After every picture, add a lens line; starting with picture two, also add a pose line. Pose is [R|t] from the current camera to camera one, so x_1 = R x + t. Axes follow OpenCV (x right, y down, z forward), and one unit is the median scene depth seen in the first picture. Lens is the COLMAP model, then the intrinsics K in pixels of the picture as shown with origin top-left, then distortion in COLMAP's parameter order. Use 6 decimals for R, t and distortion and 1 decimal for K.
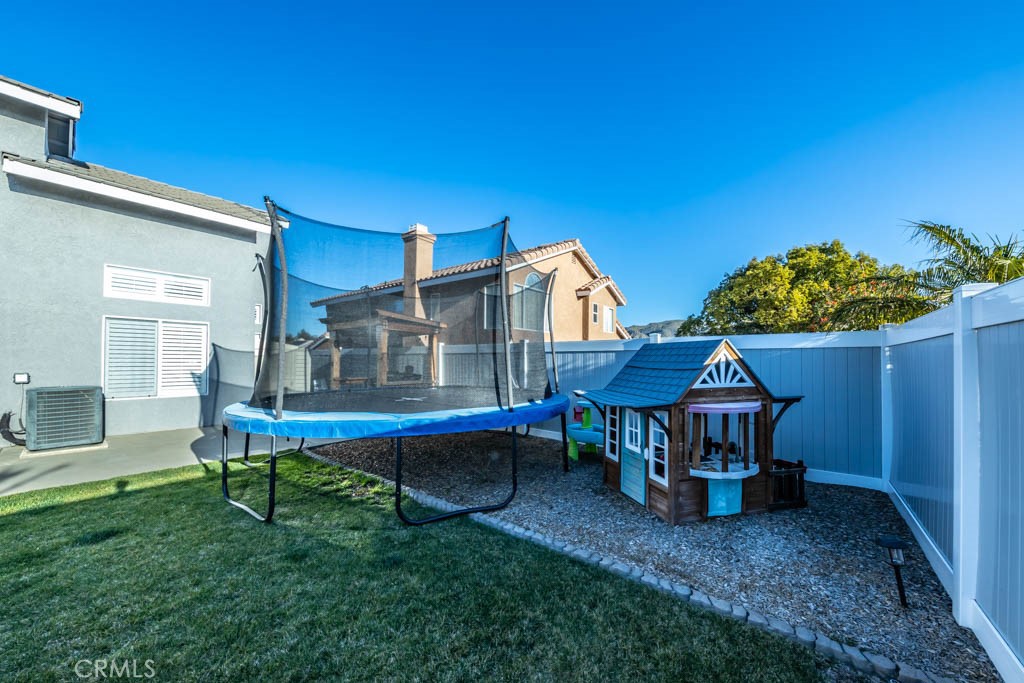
lens RADIAL K [[349.1, 0, 509.0], [0, 349.1, 361.1], [0, 0, 1]] dist [-0.000172, -0.000350]
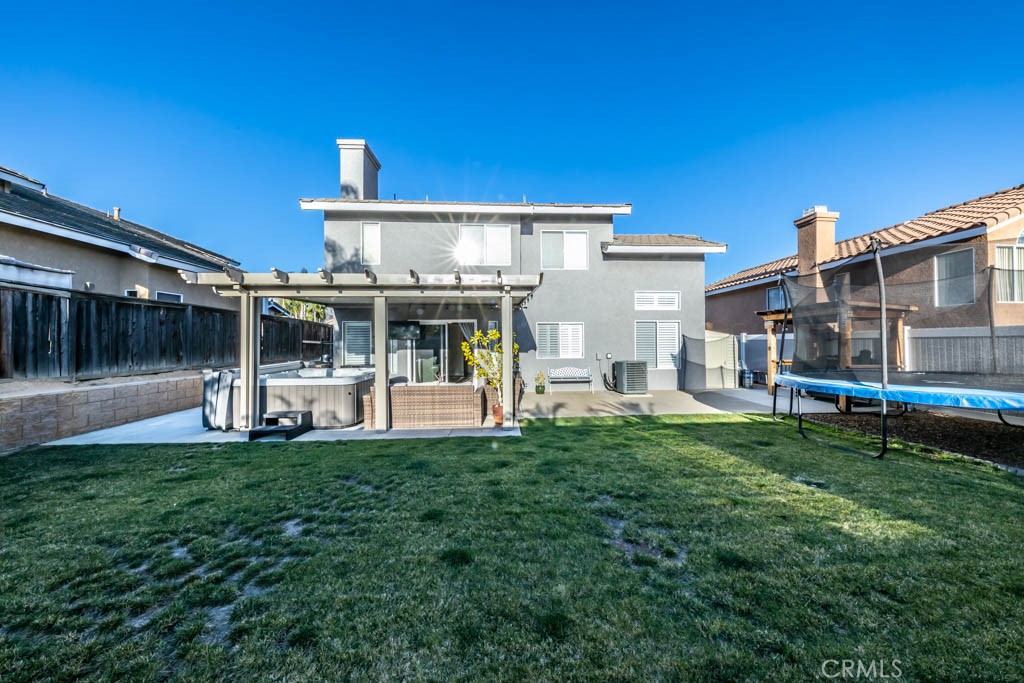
lens RADIAL K [[326.6, 0, 508.1], [0, 326.6, 340.5], [0, 0, 1]] dist [-0.002524, -0.000549]
pose [[0.679812, -0.016855, -0.733193, -0.293305], [0.007516, 0.999843, -0.016016, -0.007585], [0.733348, 0.005378, 0.679832, -0.422278]]
